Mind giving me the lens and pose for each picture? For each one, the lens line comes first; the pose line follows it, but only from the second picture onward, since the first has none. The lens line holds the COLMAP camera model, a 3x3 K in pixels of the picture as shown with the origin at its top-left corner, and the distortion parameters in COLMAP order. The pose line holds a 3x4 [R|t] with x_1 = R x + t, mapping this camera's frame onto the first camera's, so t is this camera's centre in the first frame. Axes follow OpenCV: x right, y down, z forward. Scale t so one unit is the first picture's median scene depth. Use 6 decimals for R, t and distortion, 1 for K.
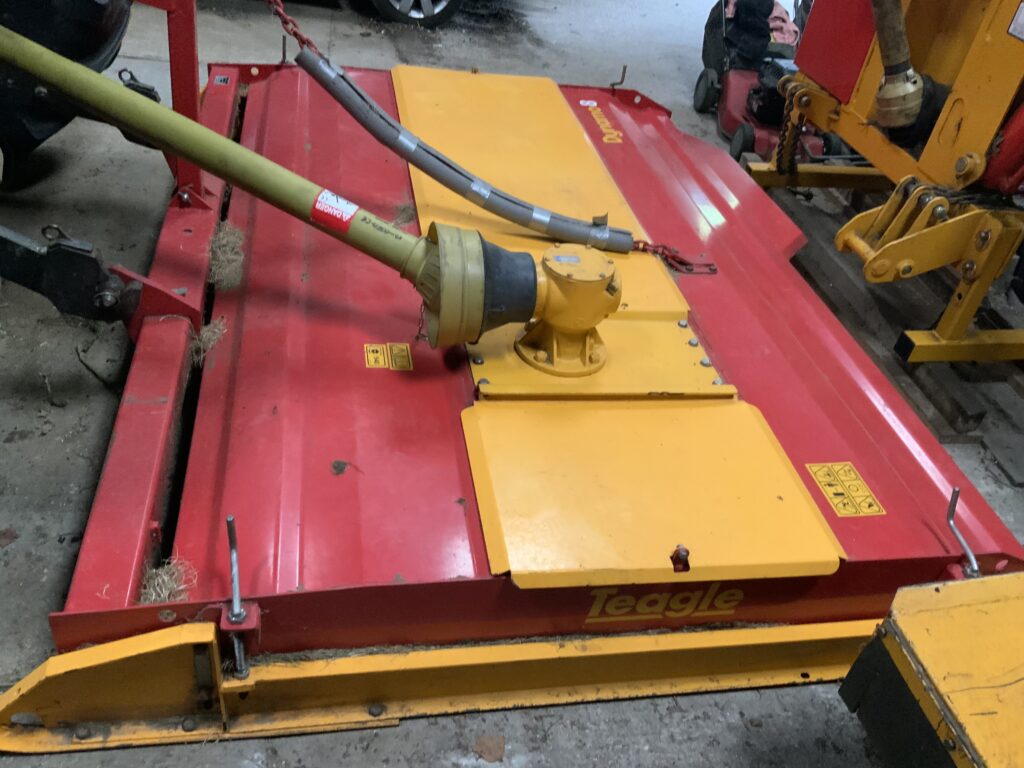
lens RADIAL K [[849.2, 0, 512.0], [0, 849.2, 384.0], [0, 0, 1]] dist [0.078184, -0.169618]
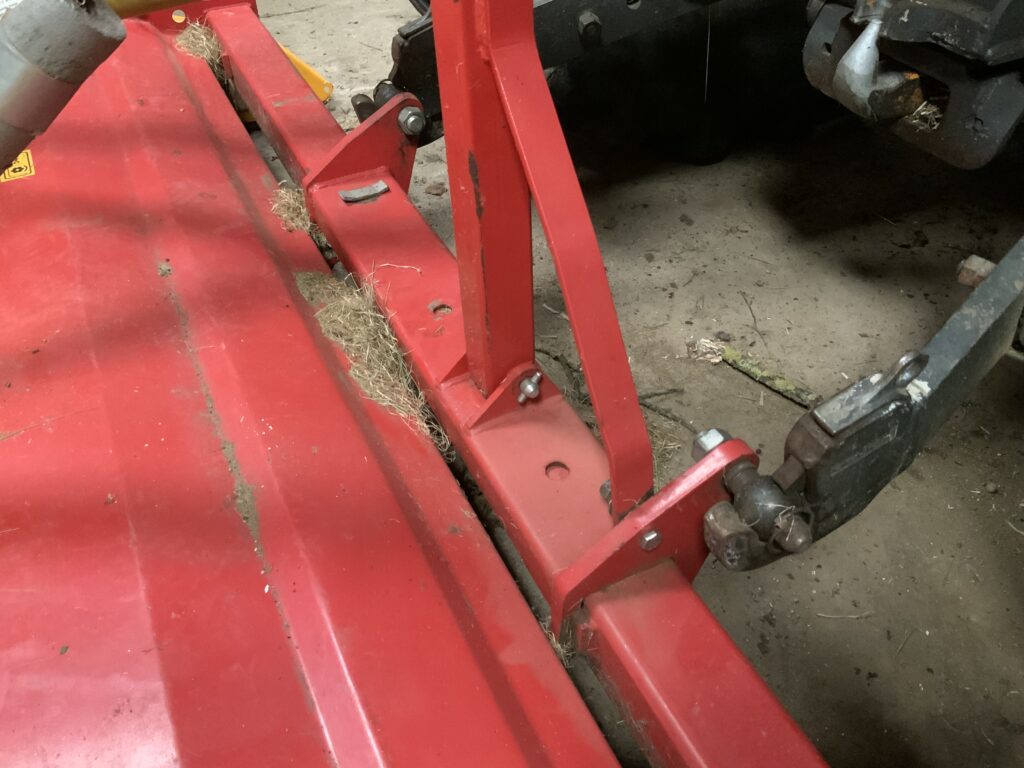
lens RADIAL K [[879.0, 0, 512.0], [0, 879.0, 384.0], [0, 0, 1]] dist [0.055154, -0.006500]
pose [[-0.948786, 0.083202, -0.304767, -0.245266], [-0.284429, 0.194894, 0.938678, -0.621097], [0.137498, 0.977289, -0.161248, 1.068297]]
